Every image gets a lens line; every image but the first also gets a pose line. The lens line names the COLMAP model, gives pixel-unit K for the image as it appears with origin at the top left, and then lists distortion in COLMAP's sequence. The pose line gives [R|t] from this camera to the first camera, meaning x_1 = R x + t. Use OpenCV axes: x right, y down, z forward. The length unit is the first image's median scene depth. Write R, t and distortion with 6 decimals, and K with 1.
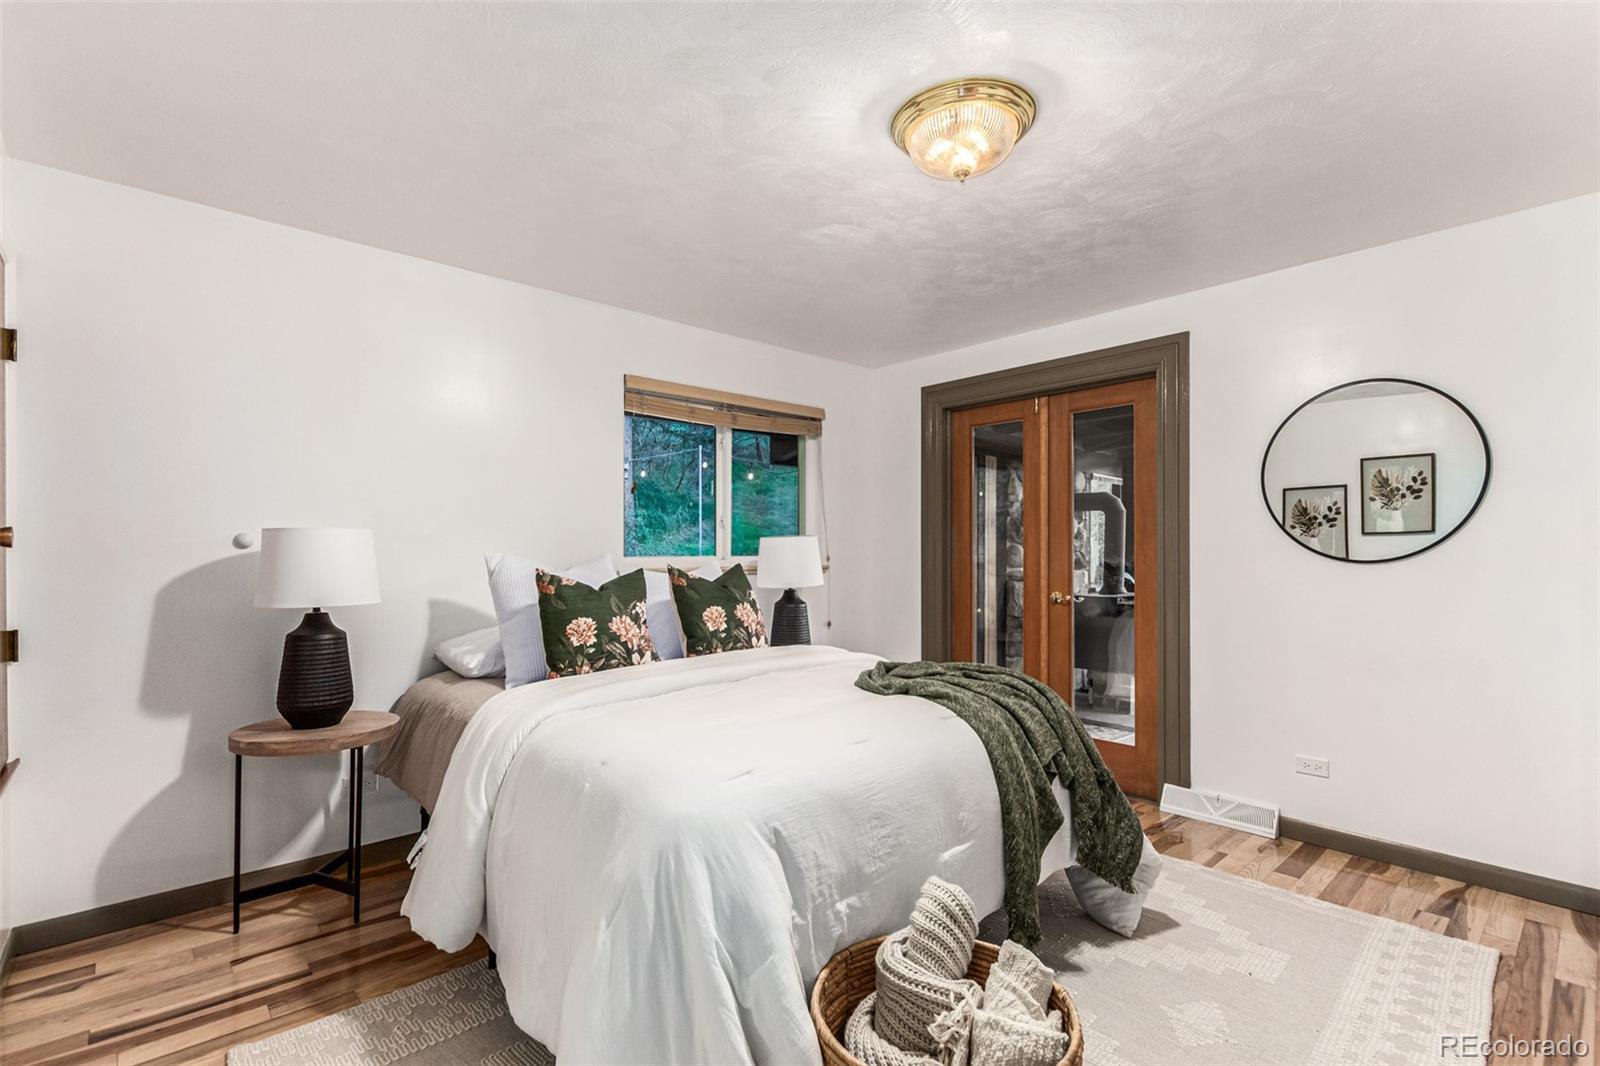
lens RADIAL K [[731.5, 0, 803.5], [0, 731.5, 529.9], [0, 0, 1]] dist [0.010119, -0.006441]
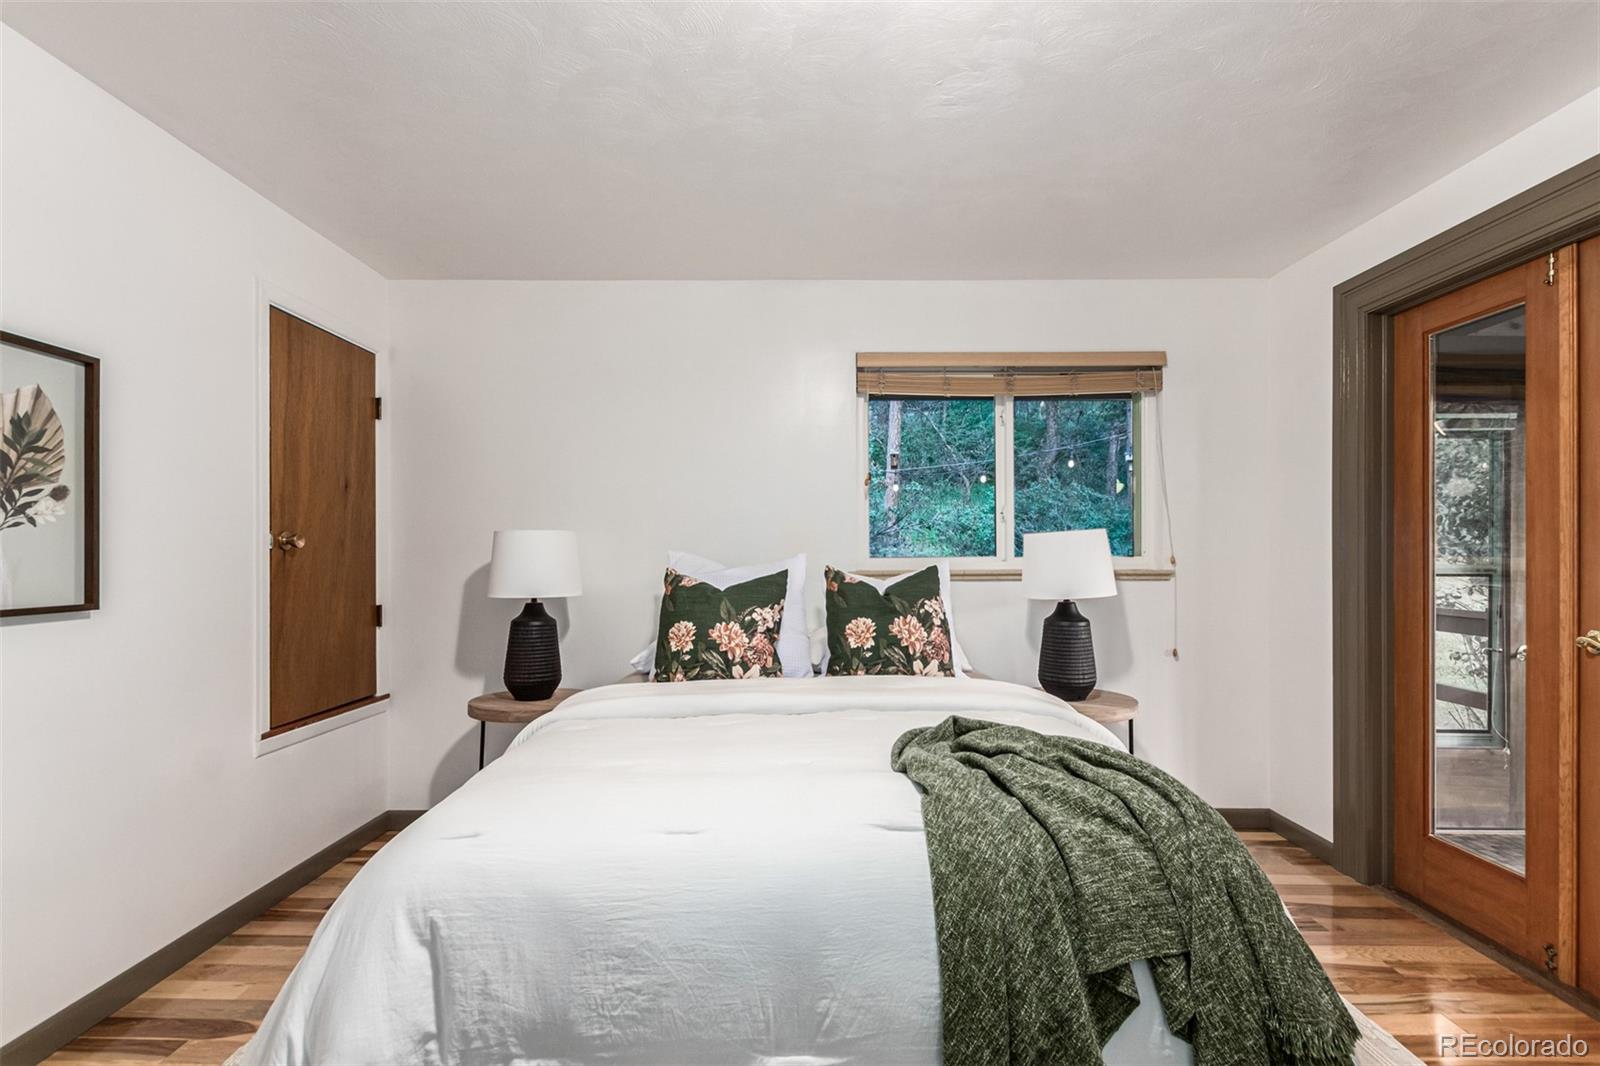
lens RADIAL K [[731.5, 0, 802.7], [0, 731.5, 541.3], [0, 0, 1]] dist [0.010119, -0.006441]
pose [[0.743309, -0.009388, -0.668882, 0.418049], [0.018954, 0.999796, 0.007030, 0.014149], [0.668680, -0.017904, 0.743335, 0.397768]]
